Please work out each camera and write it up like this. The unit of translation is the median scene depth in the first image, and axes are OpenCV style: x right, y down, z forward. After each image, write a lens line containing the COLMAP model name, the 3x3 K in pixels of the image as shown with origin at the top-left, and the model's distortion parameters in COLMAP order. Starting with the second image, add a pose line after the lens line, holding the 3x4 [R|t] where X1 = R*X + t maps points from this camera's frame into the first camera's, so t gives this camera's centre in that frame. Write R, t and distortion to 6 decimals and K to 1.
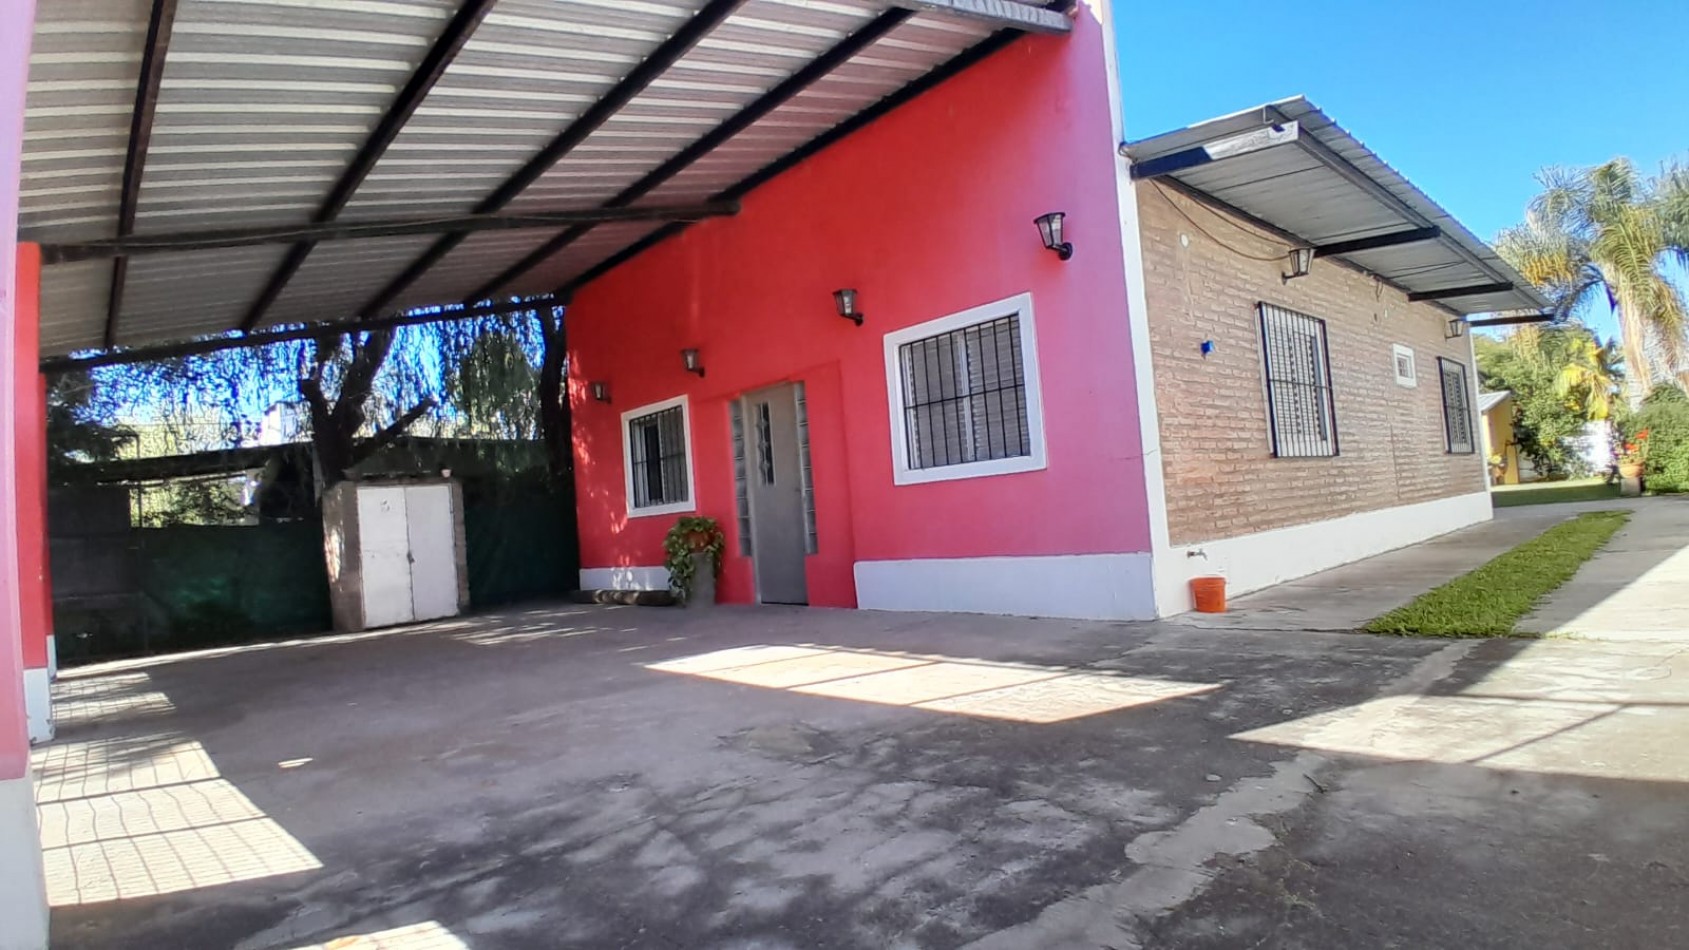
lens RADIAL K [[849.3, 0, 844.5], [0, 849.3, 475.0], [0, 0, 1]] dist [0.003184, -0.048054]
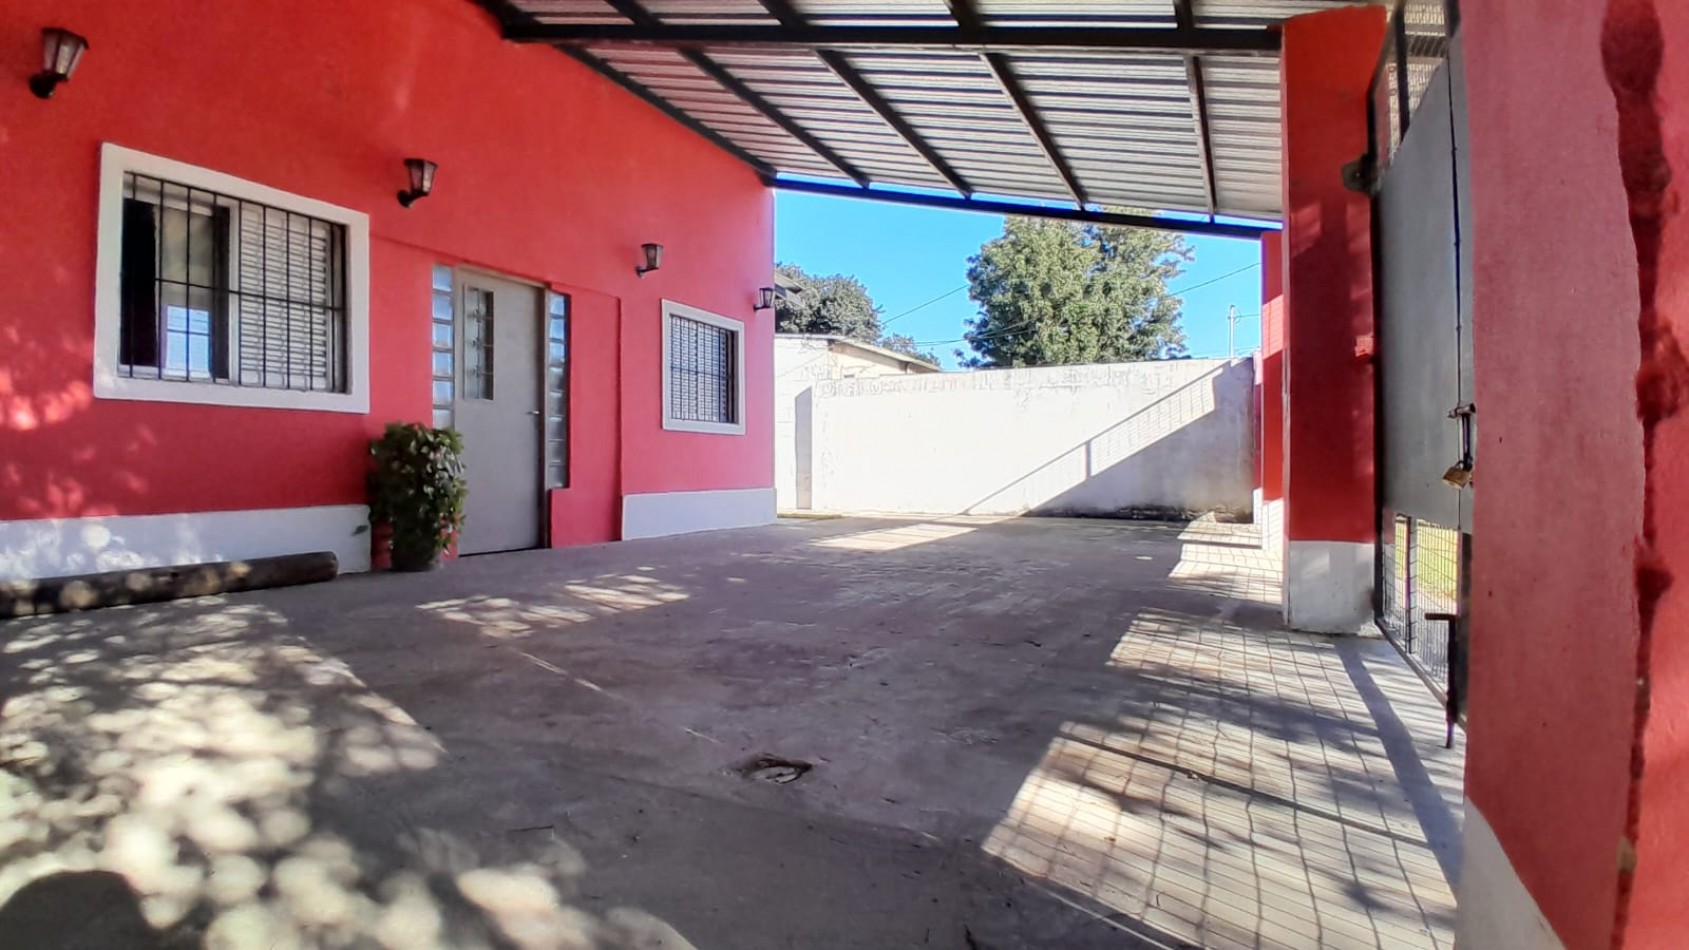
lens RADIAL K [[849.3, 0, 844.5], [0, 849.3, 475.0], [0, 0, 1]] dist [0.003184, -0.048054]
pose [[-0.386074, 0.057963, 0.920645, -0.856366], [-0.033404, 0.996491, -0.076747, 0.121386], [-0.921863, -0.060384, -0.382783, 0.928075]]
